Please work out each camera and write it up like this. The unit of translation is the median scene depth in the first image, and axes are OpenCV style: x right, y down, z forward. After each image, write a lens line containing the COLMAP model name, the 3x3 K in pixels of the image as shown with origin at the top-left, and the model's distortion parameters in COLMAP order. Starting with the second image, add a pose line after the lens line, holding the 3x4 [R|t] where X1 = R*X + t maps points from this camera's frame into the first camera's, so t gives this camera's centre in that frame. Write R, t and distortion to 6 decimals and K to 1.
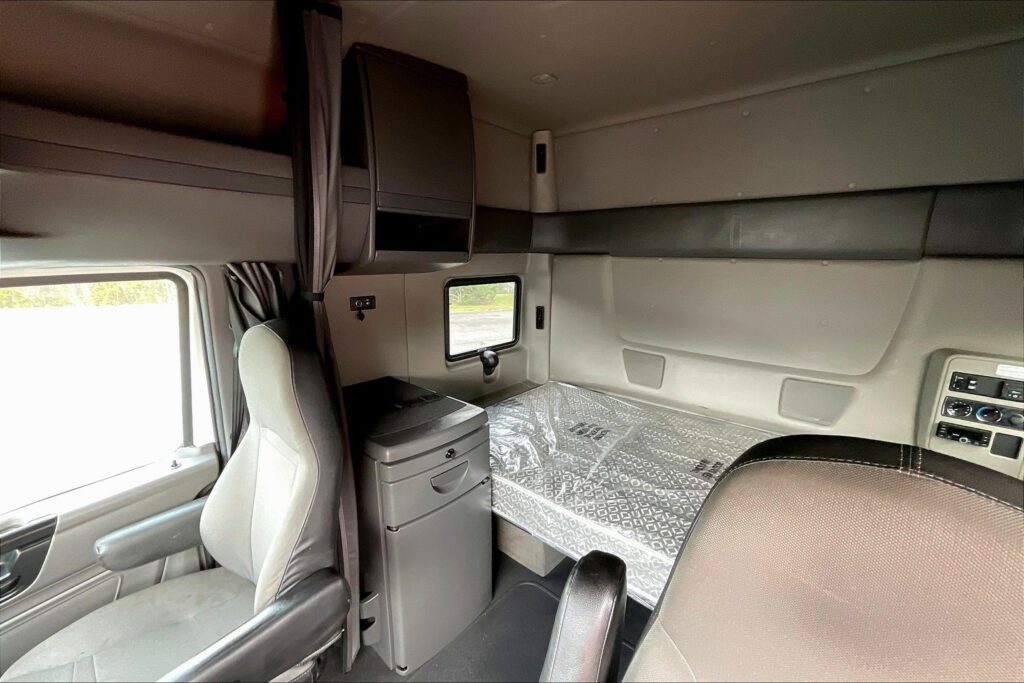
lens RADIAL K [[417.1, 0, 512.0], [0, 417.1, 341.5], [0, 0, 1]] dist [-0.011625, 0.007673]
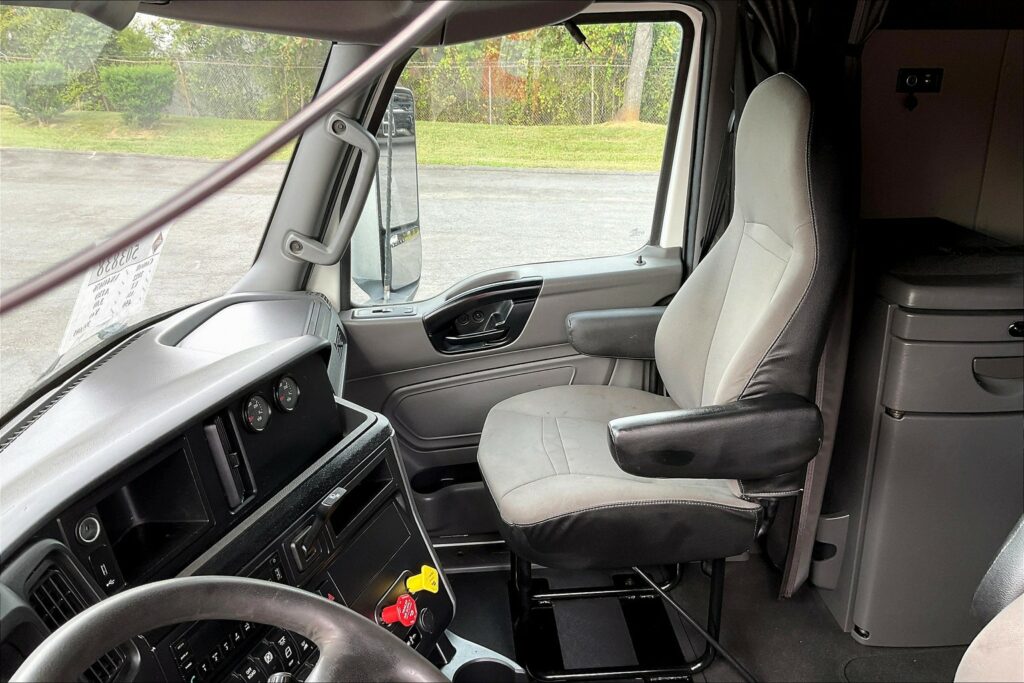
lens RADIAL K [[842.7, 0, 512.0], [0, 842.7, 341.5], [0, 0, 1]] dist [0.104217, -0.184590]
pose [[0.717714, 0.217938, -0.661354, 0.148770], [-0.134730, 0.975275, 0.175173, 0.188166], [0.683179, -0.036620, 0.729332, -0.394540]]
